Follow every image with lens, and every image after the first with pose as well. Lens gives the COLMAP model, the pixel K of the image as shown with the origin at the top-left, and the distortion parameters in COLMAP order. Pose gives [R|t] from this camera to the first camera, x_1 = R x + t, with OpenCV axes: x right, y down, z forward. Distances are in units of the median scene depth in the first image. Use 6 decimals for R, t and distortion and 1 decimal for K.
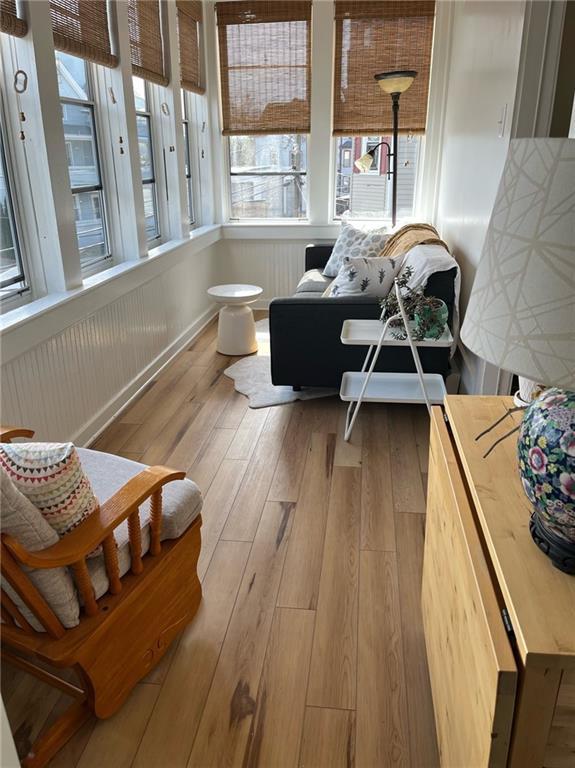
lens RADIAL K [[597.1, 0, 288.4], [0, 597.1, 382.9], [0, 0, 1]] dist [0.014445, -0.015827]
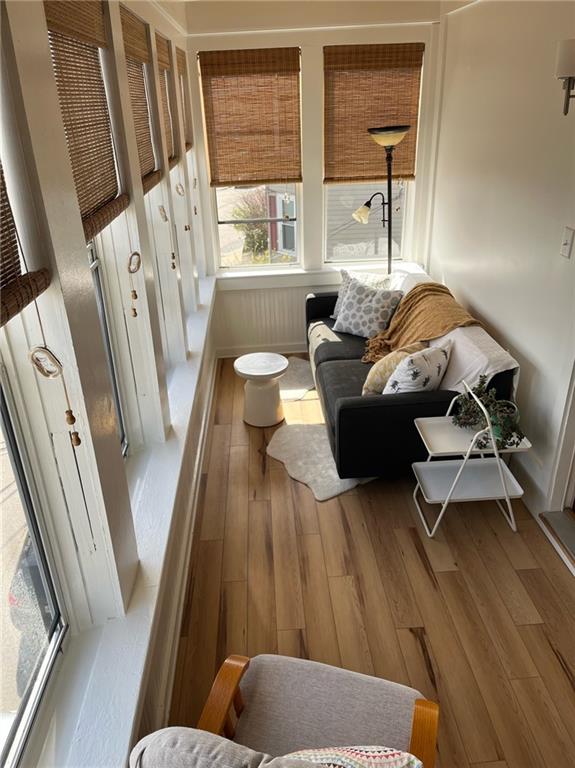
lens RADIAL K [[597.1, 0, 287.9], [0, 597.1, 384.3], [0, 0, 1]] dist [0.014445, -0.015827]
pose [[0.982370, -0.102174, 0.156556, -0.192361], [0.089502, 0.992269, 0.085975, -0.189678], [-0.164131, -0.070447, 0.983920, 0.005999]]
